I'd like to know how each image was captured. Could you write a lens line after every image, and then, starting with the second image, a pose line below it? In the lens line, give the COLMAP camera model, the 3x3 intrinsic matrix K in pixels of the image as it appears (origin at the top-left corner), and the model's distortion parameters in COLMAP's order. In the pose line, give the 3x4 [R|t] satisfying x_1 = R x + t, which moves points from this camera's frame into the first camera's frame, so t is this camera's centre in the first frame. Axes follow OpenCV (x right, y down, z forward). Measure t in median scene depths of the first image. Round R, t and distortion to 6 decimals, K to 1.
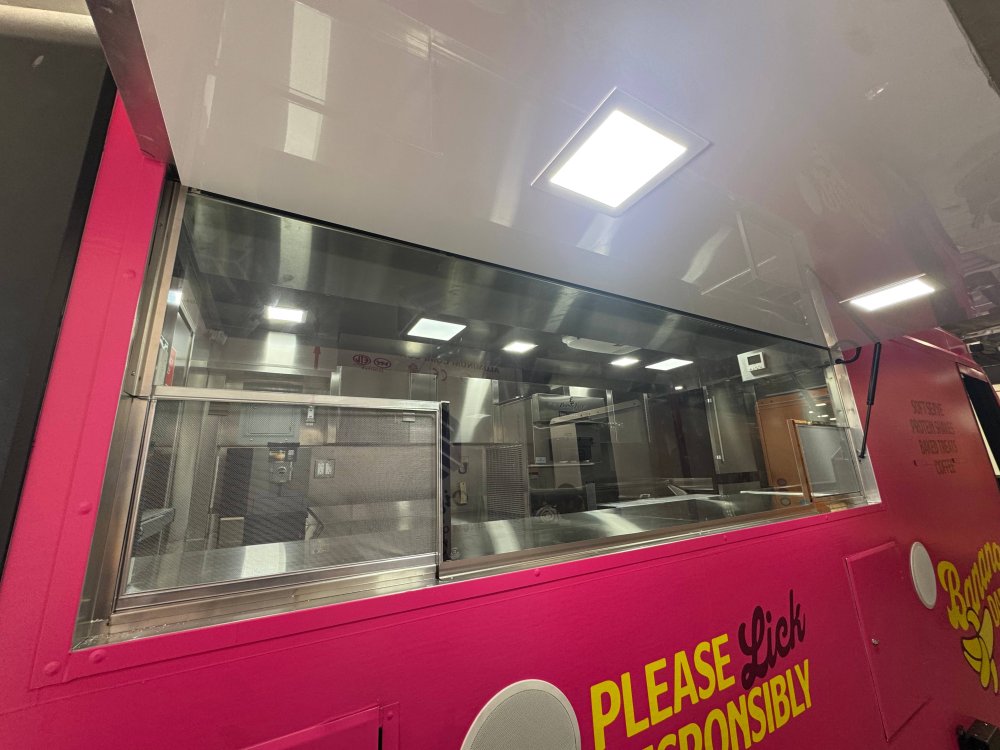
lens RADIAL K [[401.2, 0, 500.0], [0, 401.2, 375.0], [0, 0, 1]] dist [-0.002863, -0.000602]
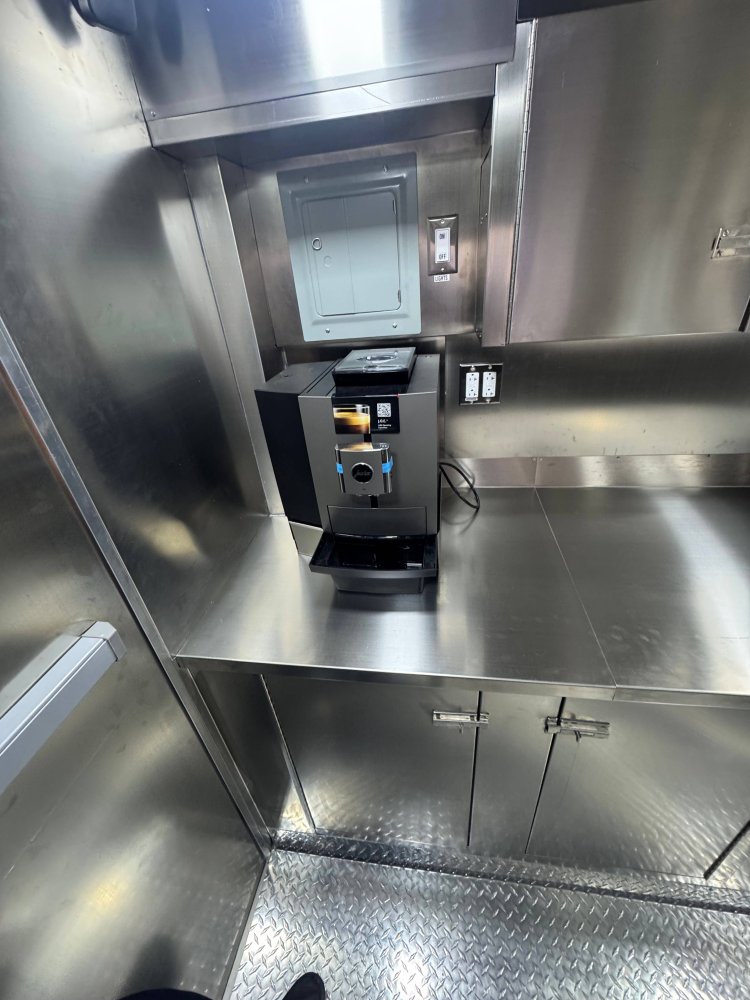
lens RADIAL K [[401.2, 0, 375.0], [0, 401.2, 500.0], [0, 0, 1]] dist [-0.002863, -0.000602]
pose [[0.795568, 0.285263, -0.534505, -0.314303], [0.198226, 0.711109, 0.674559, 0.008130], [0.572518, -0.642611, 0.509189, 0.763531]]
